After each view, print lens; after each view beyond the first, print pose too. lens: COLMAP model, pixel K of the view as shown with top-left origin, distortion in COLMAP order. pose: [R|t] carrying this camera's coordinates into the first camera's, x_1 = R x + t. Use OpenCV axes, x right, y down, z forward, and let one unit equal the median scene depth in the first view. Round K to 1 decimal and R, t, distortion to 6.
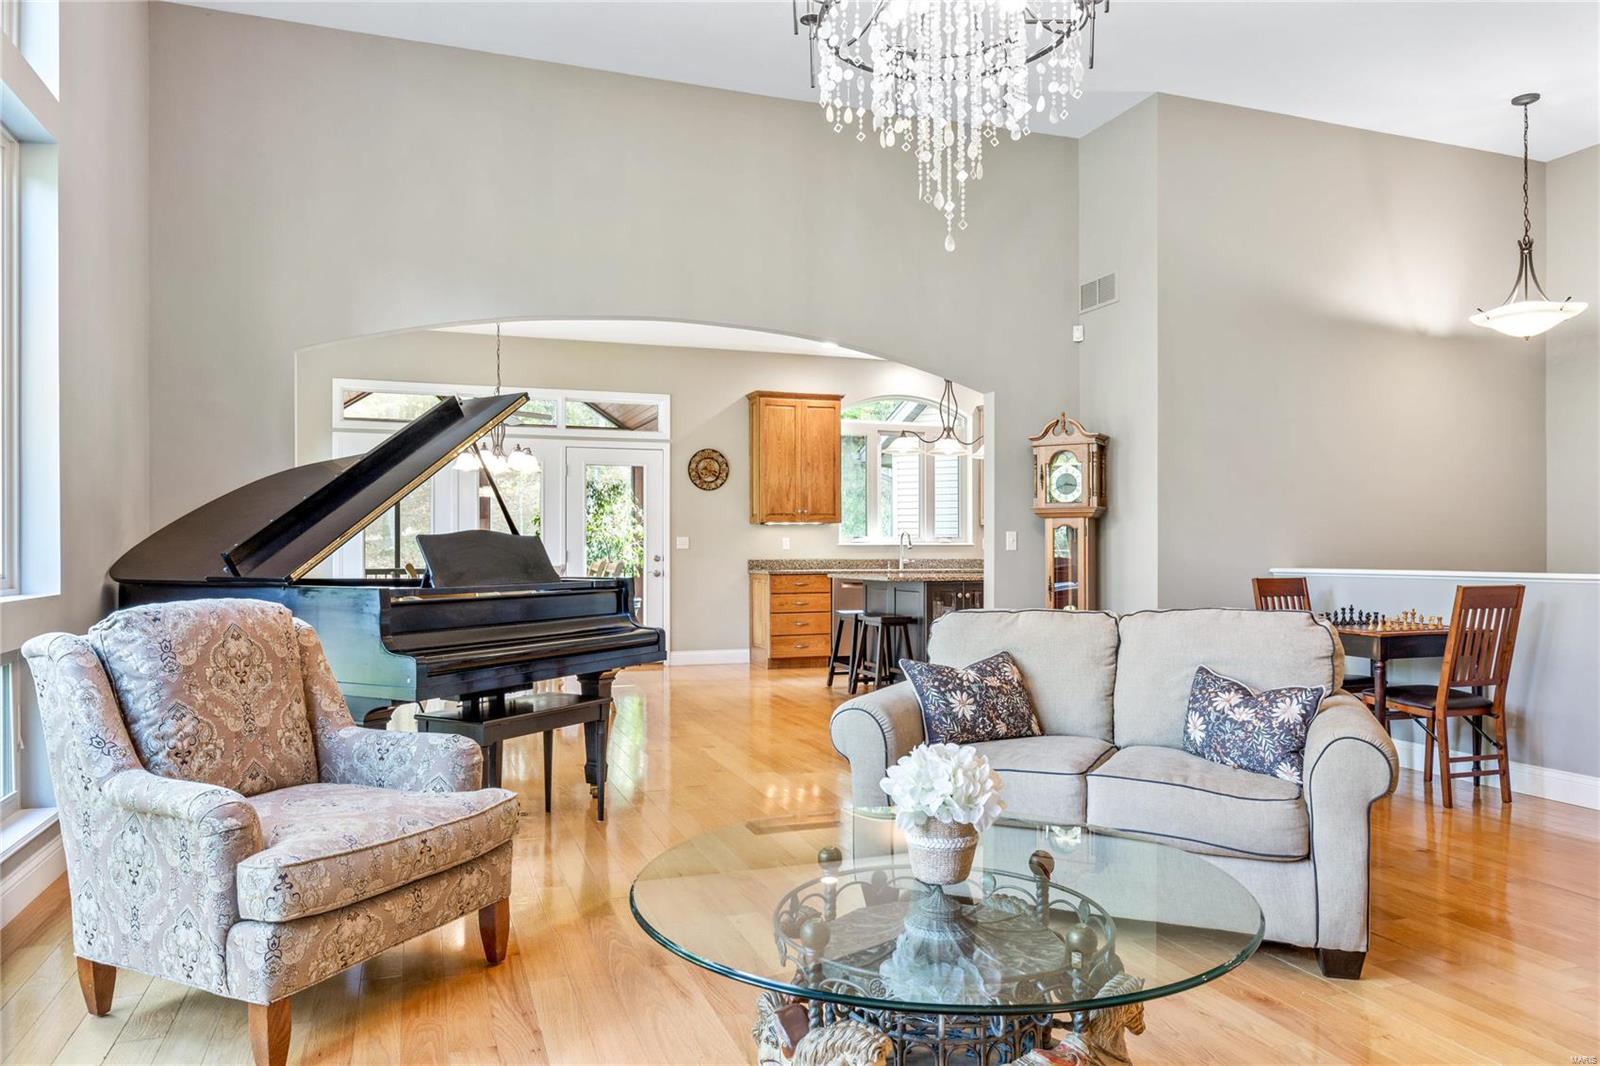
lens RADIAL K [[1099.0, 0, 800.0], [0, 1099.0, 533.0], [0, 0, 1]] dist [0.000429, 0.000024]
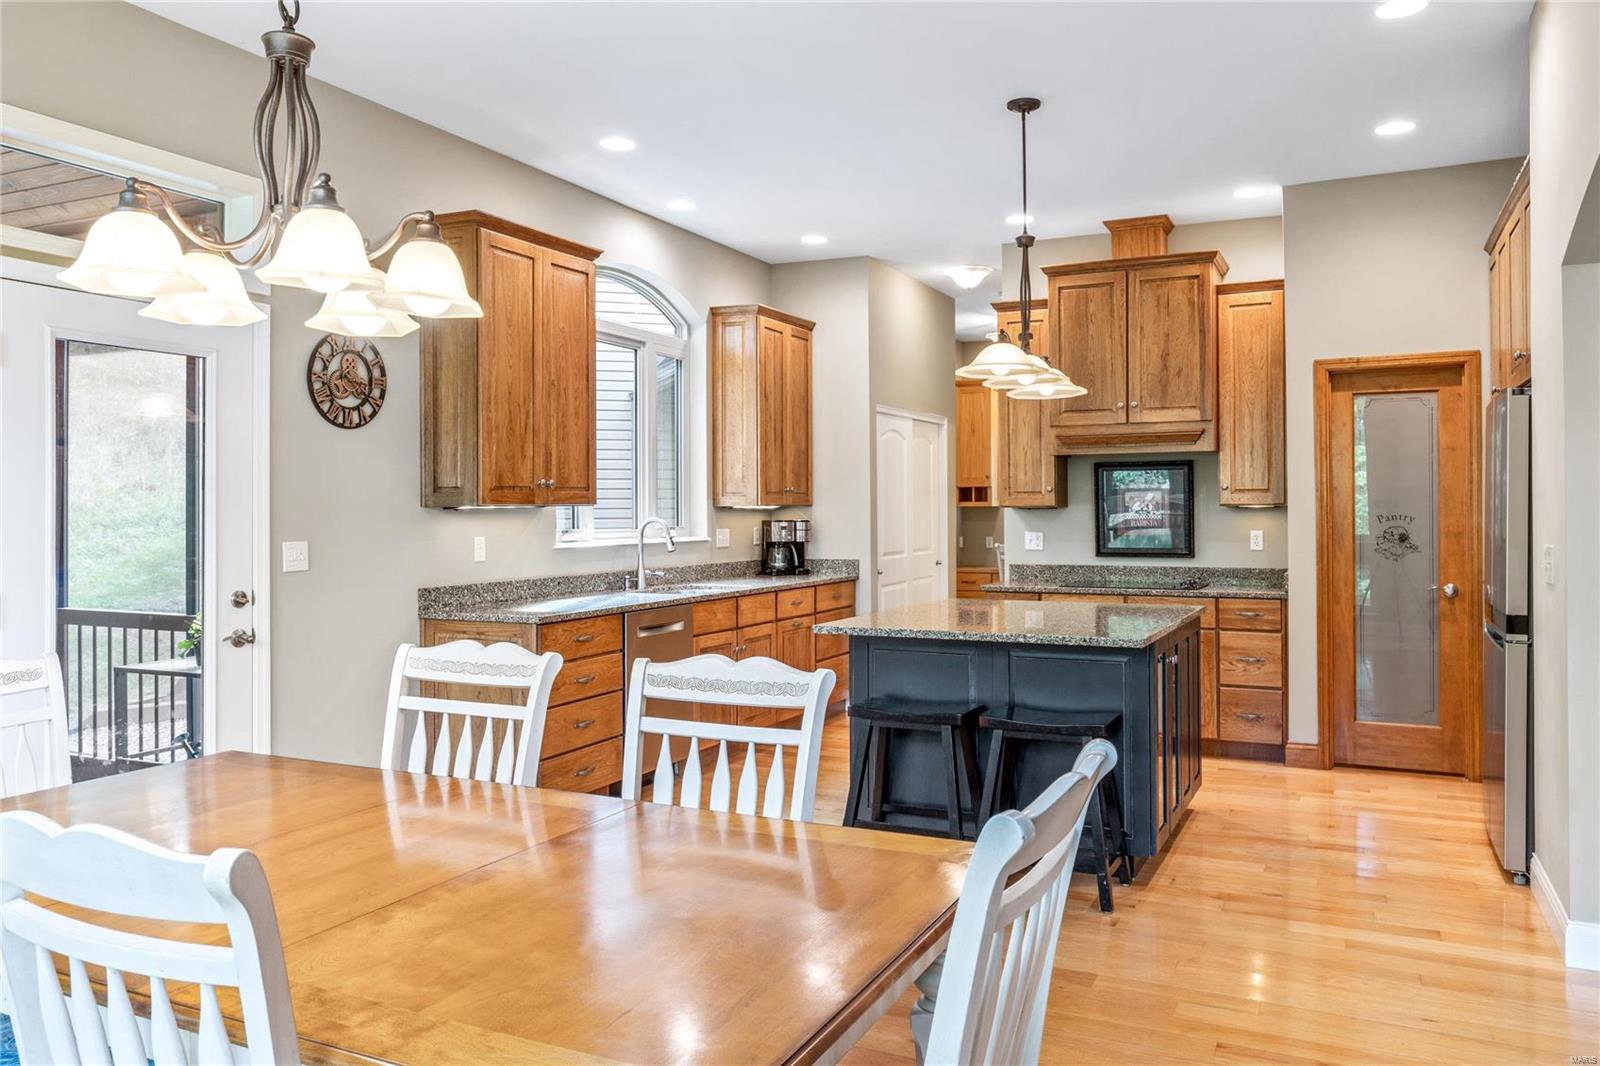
lens RADIAL K [[1147.0, 0, 800.0], [0, 1147.0, 533.0], [0, 0, 1]] dist [0.000330, 0.000532]
pose [[0.717489, -0.013475, 0.696440, -0.264661], [0.002742, 0.999860, 0.016521, -0.005897], [-0.696565, -0.009944, 0.717425, 0.568874]]
